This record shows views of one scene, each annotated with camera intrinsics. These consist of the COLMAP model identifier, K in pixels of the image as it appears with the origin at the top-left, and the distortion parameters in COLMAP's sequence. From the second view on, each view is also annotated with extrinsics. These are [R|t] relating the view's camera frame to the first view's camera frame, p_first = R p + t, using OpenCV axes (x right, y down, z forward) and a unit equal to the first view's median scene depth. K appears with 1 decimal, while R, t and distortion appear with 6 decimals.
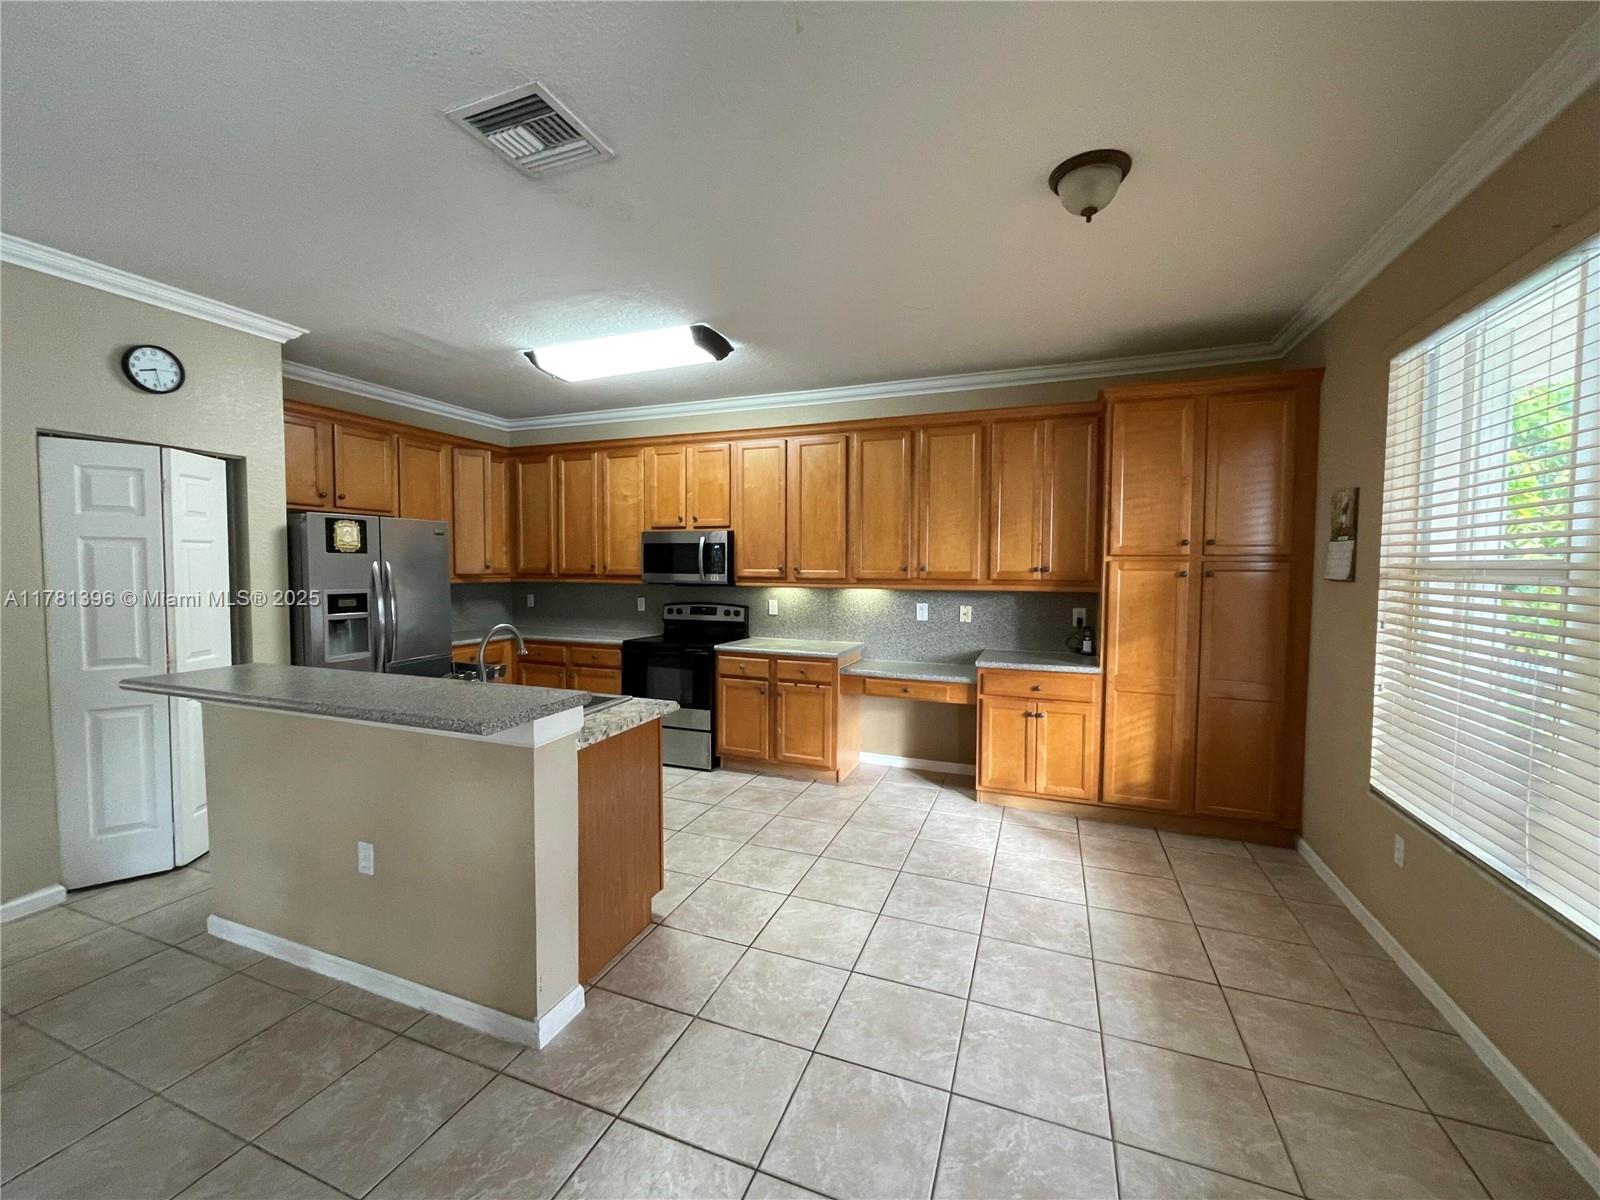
lens RADIAL K [[644.2, 0, 796.5], [0, 644.2, 593.3], [0, 0, 1]] dist [-0.001988, -0.000695]
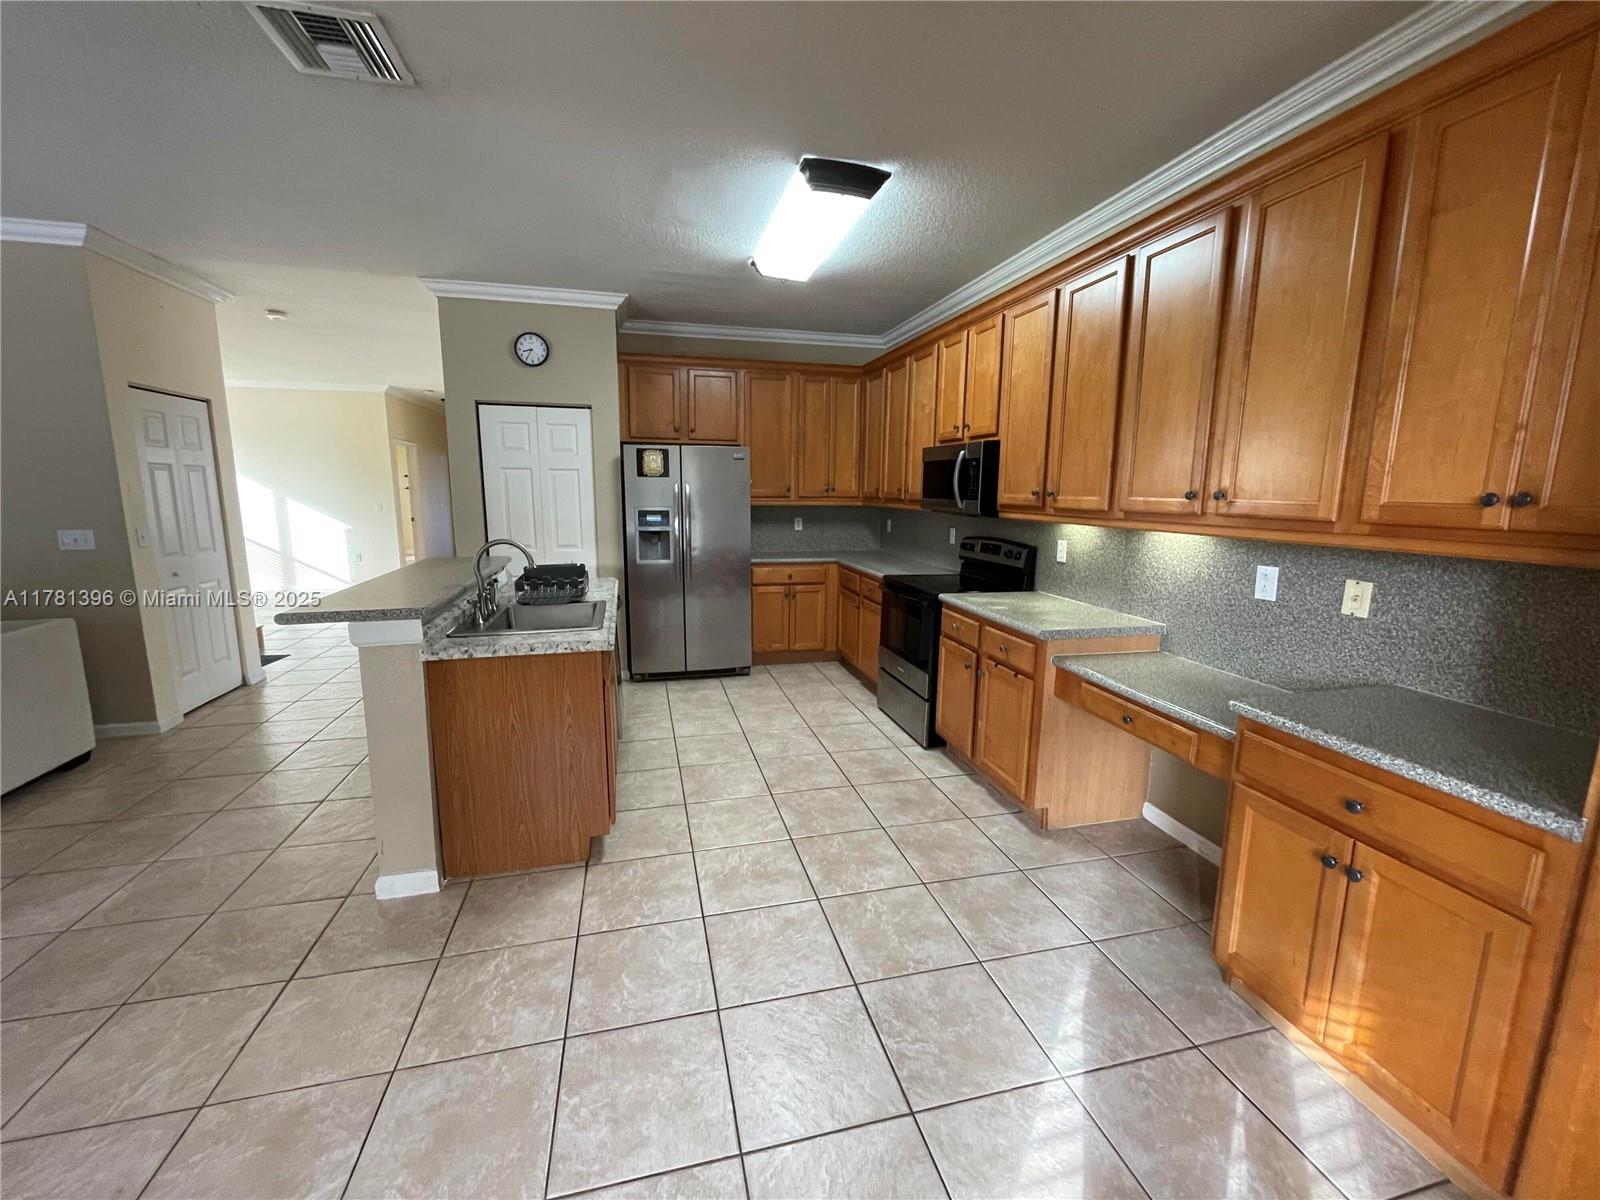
lens RADIAL K [[644.2, 0, 796.5], [0, 644.2, 593.3], [0, 0, 1]] dist [-0.001988, -0.000695]
pose [[0.576741, 0.132915, -0.806042, 0.434523], [-0.042294, 0.990210, 0.133022, -0.016109], [0.815832, -0.042629, 0.576716, 0.460515]]
